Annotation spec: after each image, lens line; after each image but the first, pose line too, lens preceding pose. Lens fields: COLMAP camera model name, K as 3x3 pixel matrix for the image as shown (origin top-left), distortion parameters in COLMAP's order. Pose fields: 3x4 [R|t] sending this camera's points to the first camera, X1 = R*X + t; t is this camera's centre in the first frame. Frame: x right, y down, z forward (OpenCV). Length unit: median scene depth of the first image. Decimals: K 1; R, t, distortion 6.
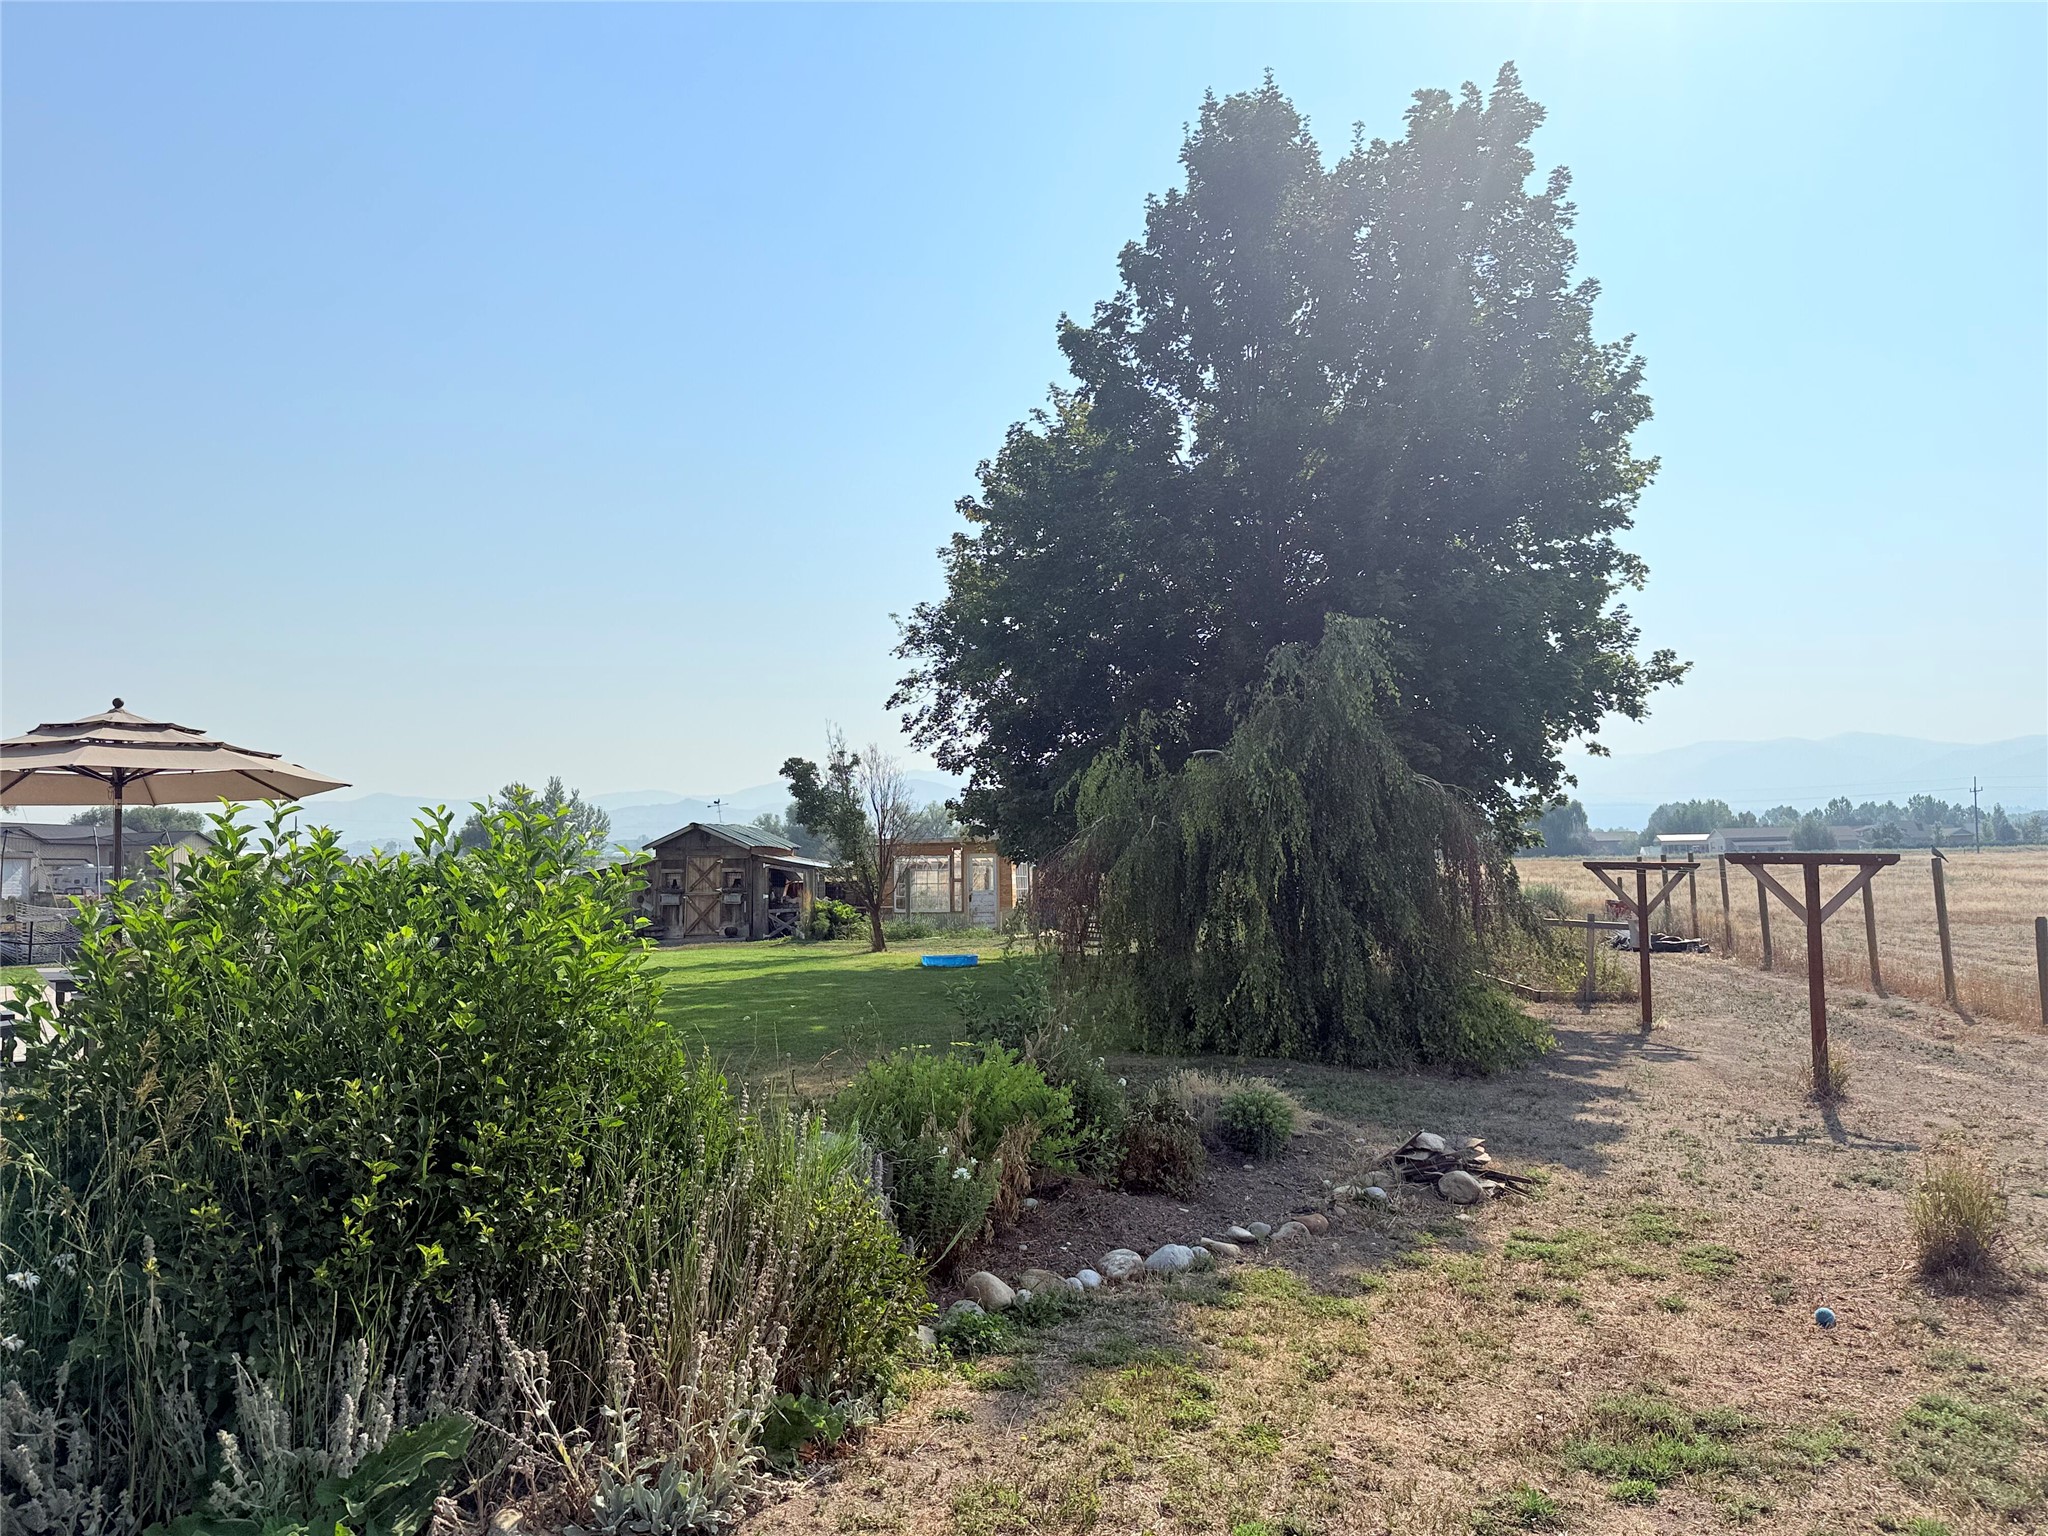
lens RADIAL K [[1433.7, 0, 1023.5], [0, 1433.7, 767.7], [0, 0, 1]] dist [0.036785, -0.046217]
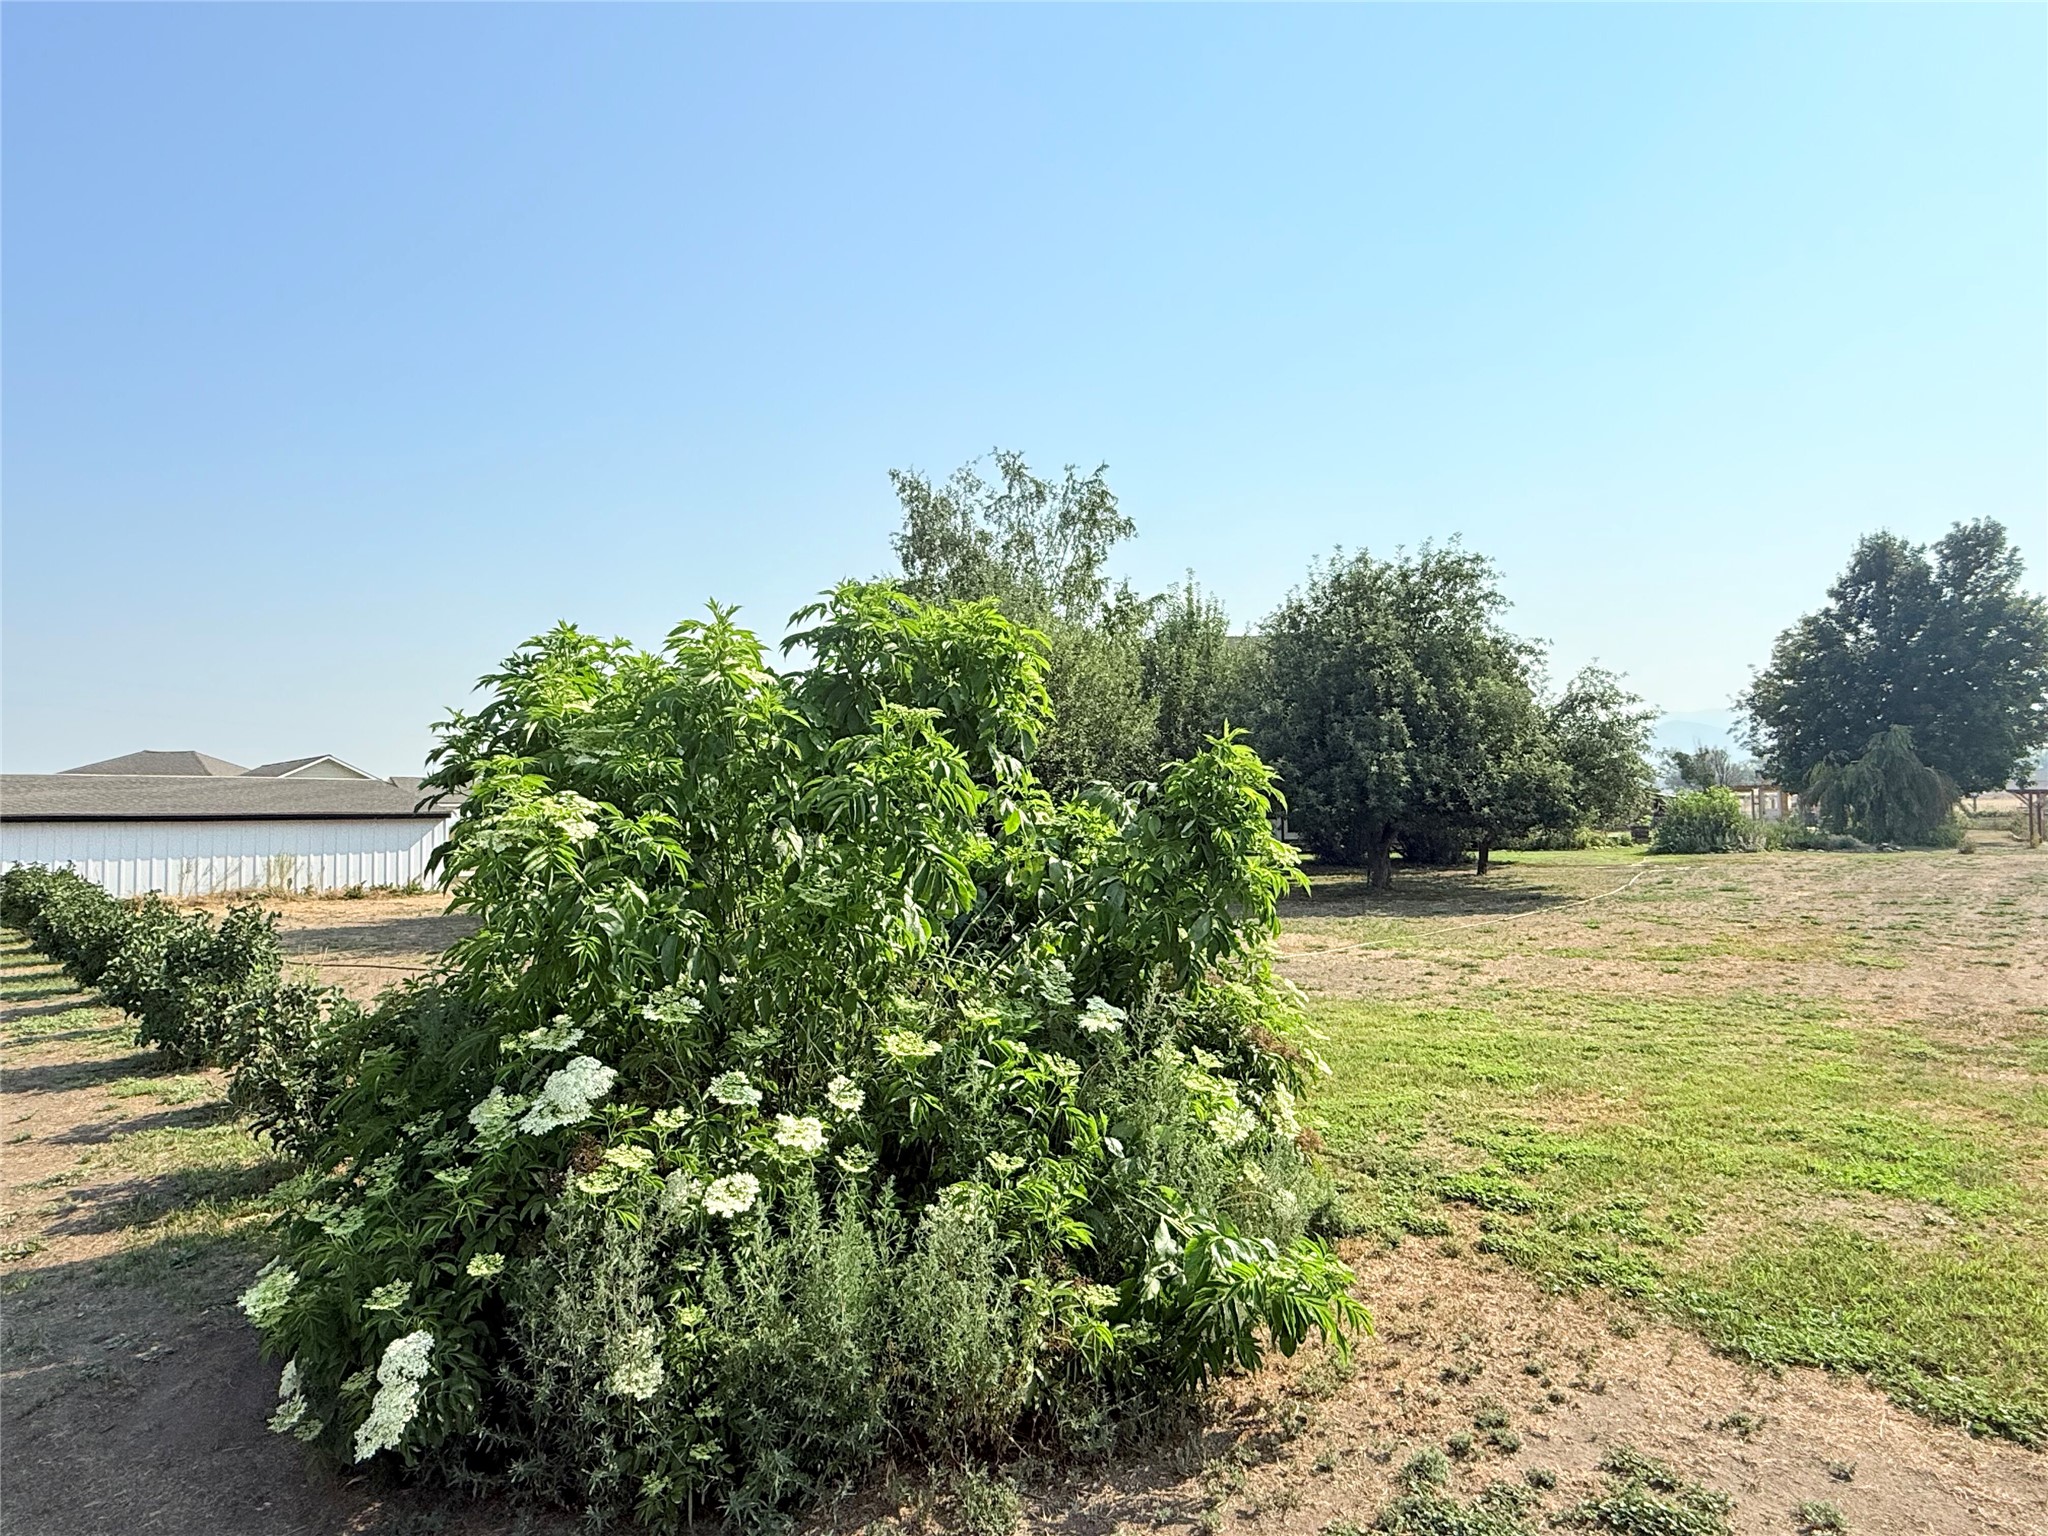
lens RADIAL K [[1139.2, 0, 1025.2], [0, 1139.2, 781.3], [0, 0, 1]] dist [-0.004948, -0.002797]
pose [[0.826893, -0.016506, -0.562117, 0.007235], [0.044628, 0.998343, 0.036334, -0.122503], [0.560585, -0.055130, 0.826259, -1.920856]]
